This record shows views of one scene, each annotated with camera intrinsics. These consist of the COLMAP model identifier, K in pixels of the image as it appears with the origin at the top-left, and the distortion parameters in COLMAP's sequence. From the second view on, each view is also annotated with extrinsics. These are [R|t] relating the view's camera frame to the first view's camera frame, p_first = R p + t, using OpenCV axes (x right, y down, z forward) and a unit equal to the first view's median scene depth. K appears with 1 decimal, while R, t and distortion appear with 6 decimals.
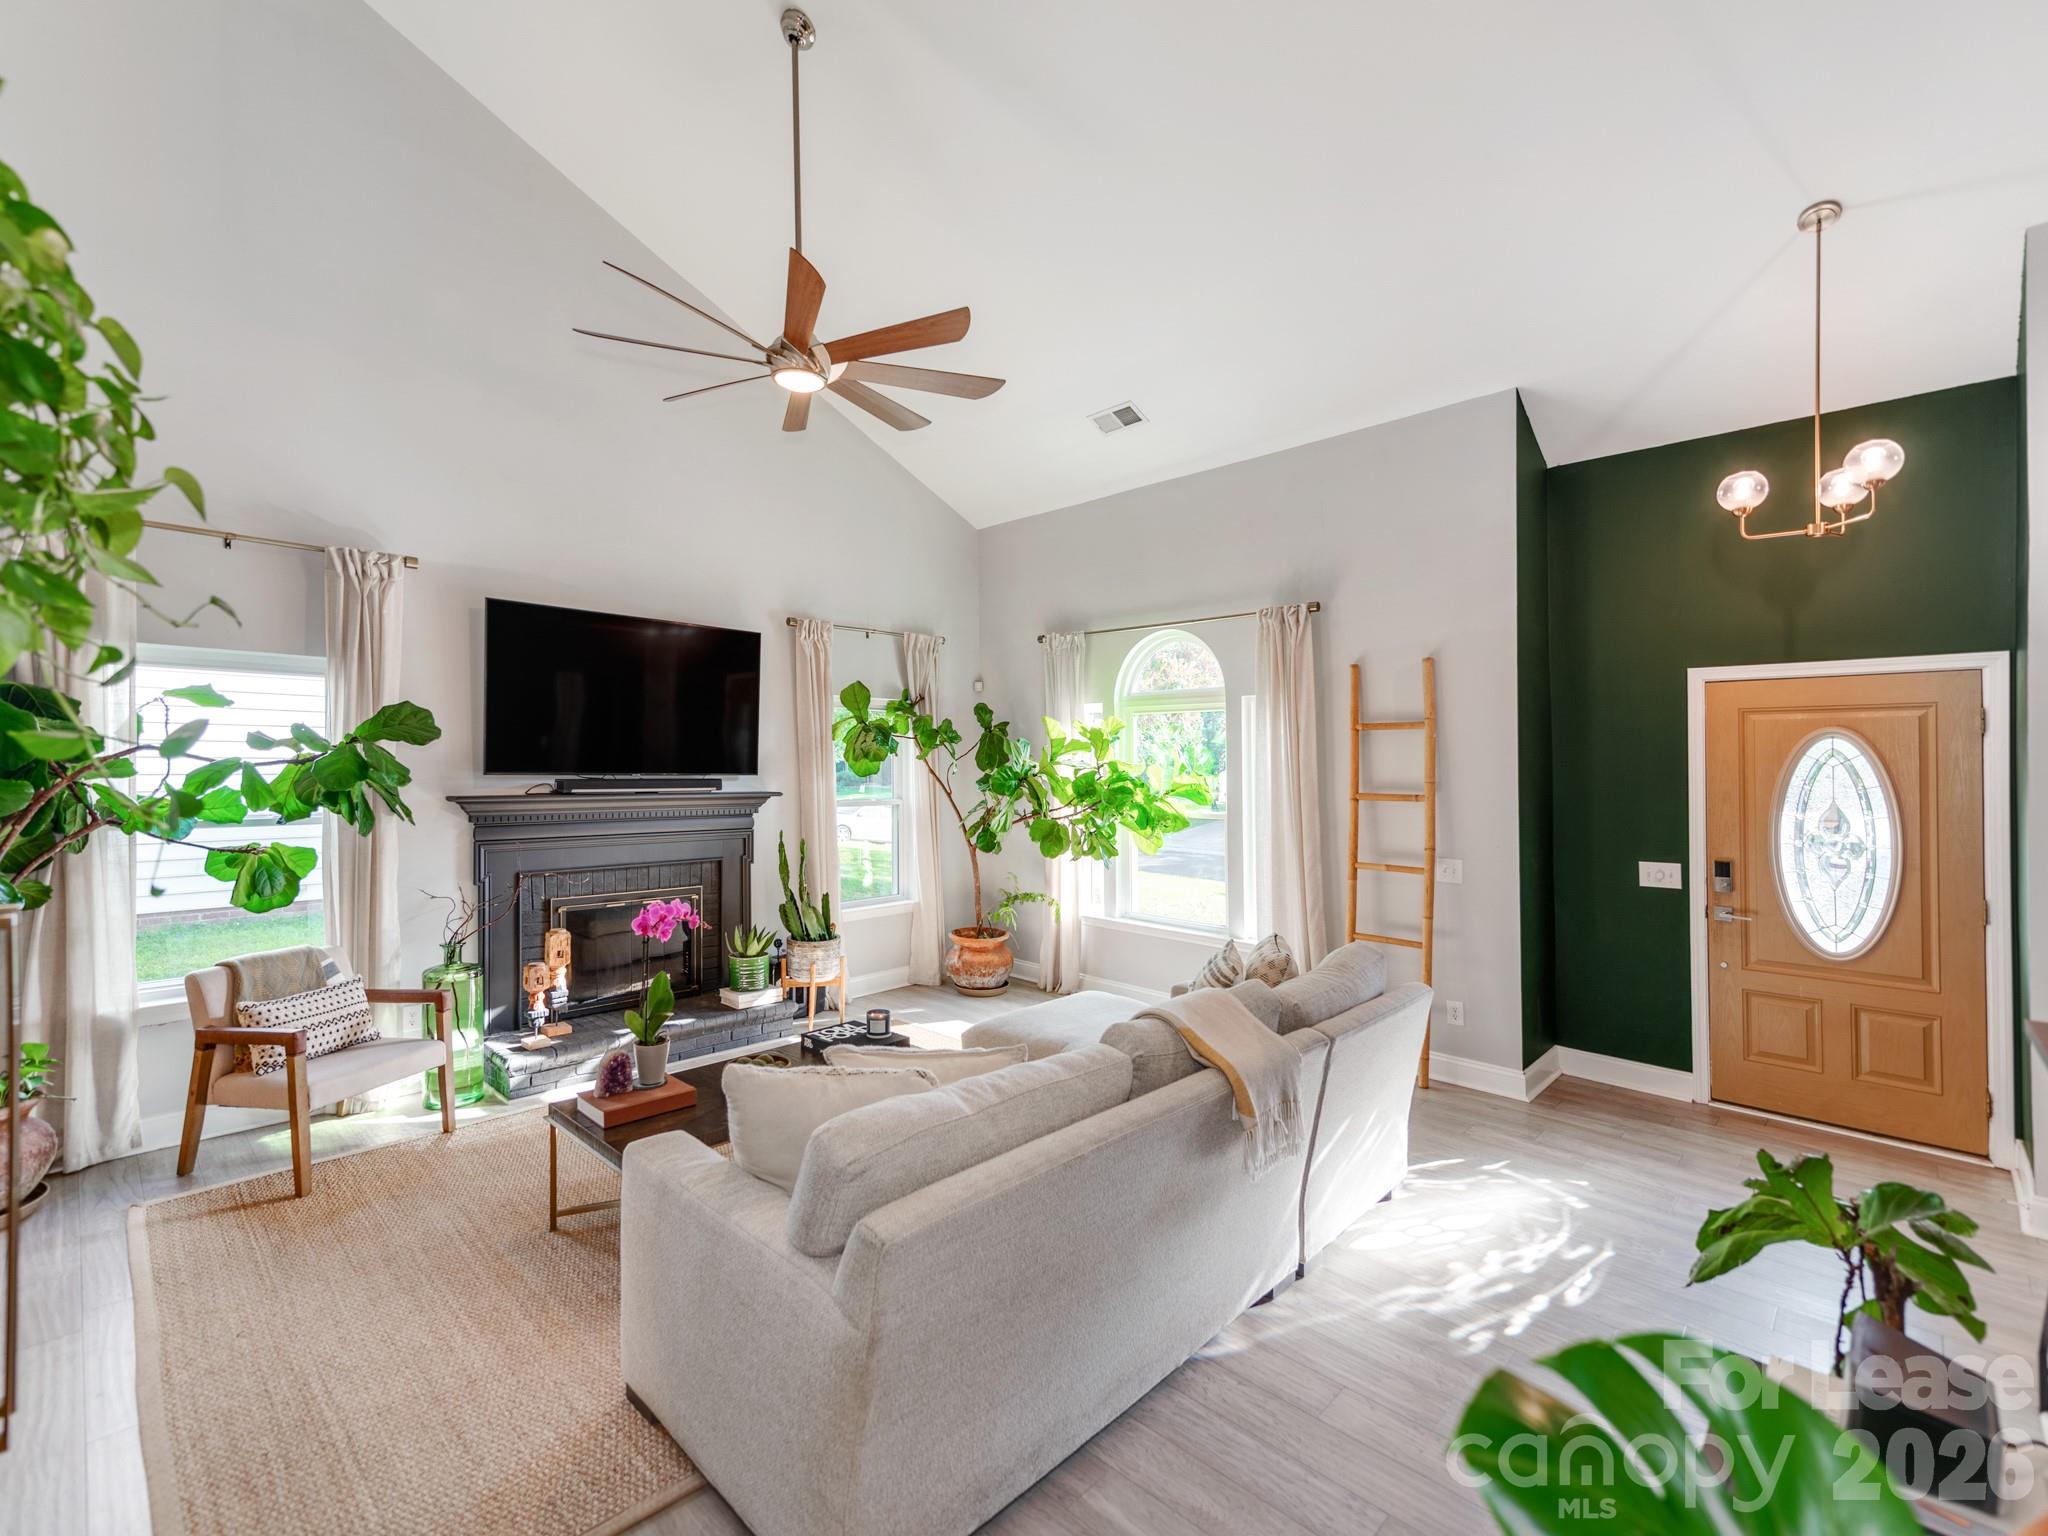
lens RADIAL K [[911.7, 0, 1031.5], [0, 911.7, 760.0], [0, 0, 1]] dist [0.026169, -0.007314]
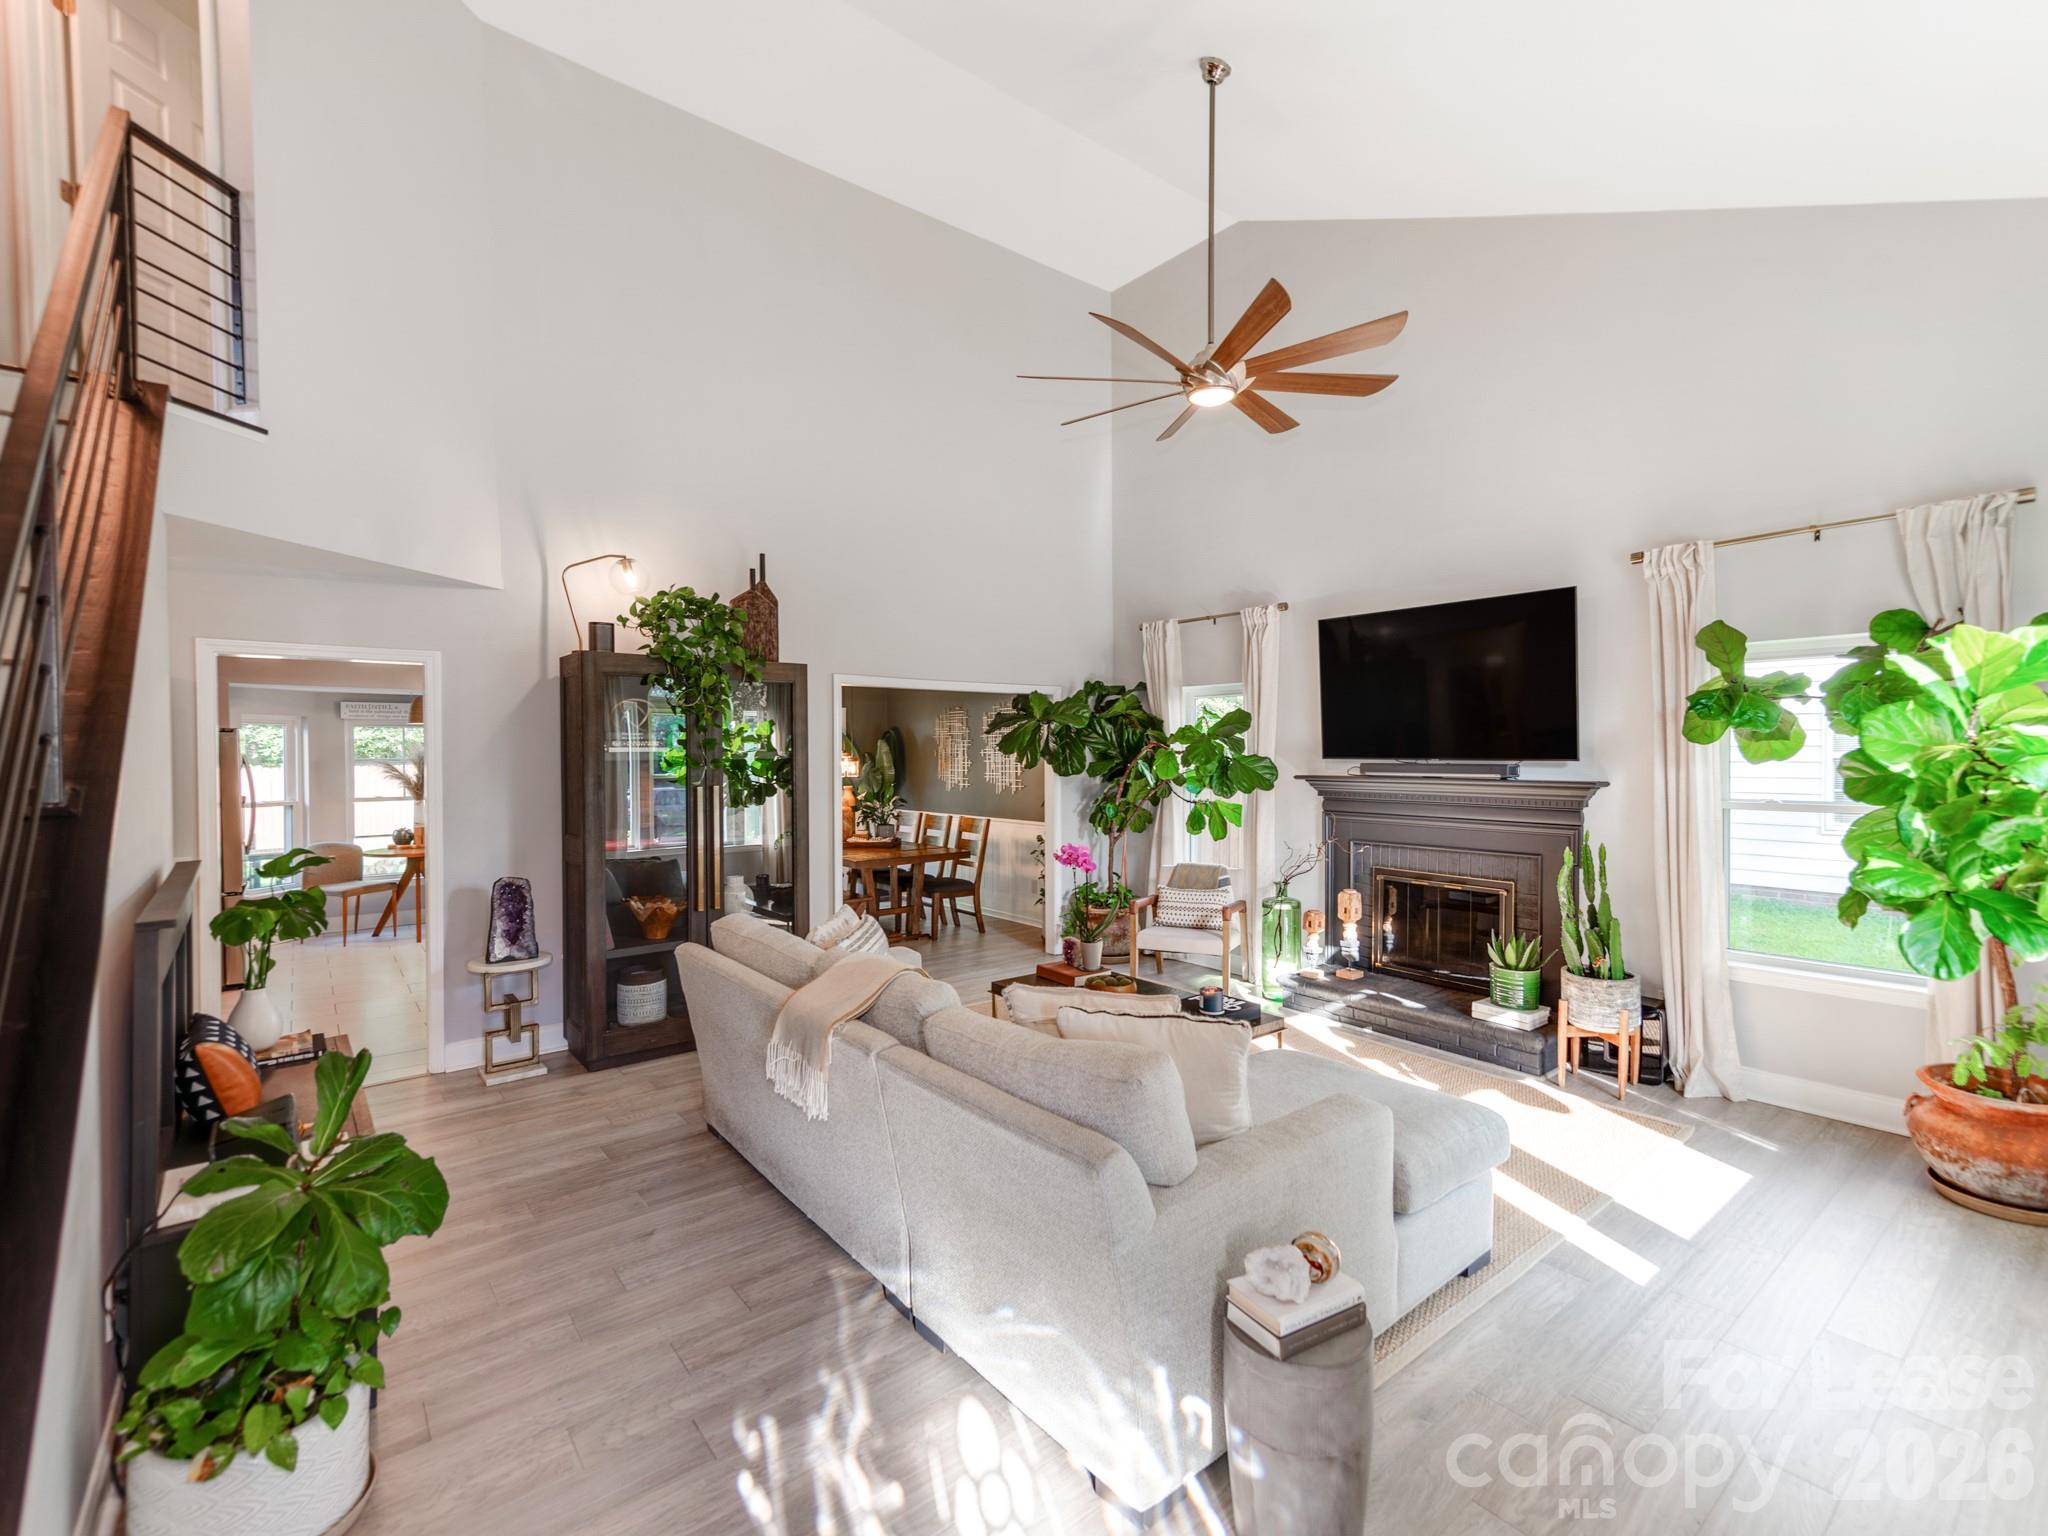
lens RADIAL K [[911.7, 0, 1031.5], [0, 911.7, 760.0], [0, 0, 1]] dist [0.026169, -0.007314]
pose [[-0.135139, 0.001191, -0.990826, 0.702283], [0.007810, 0.999969, 0.000137, 0.014549], [0.990796, -0.007719, -0.135144, 0.758148]]
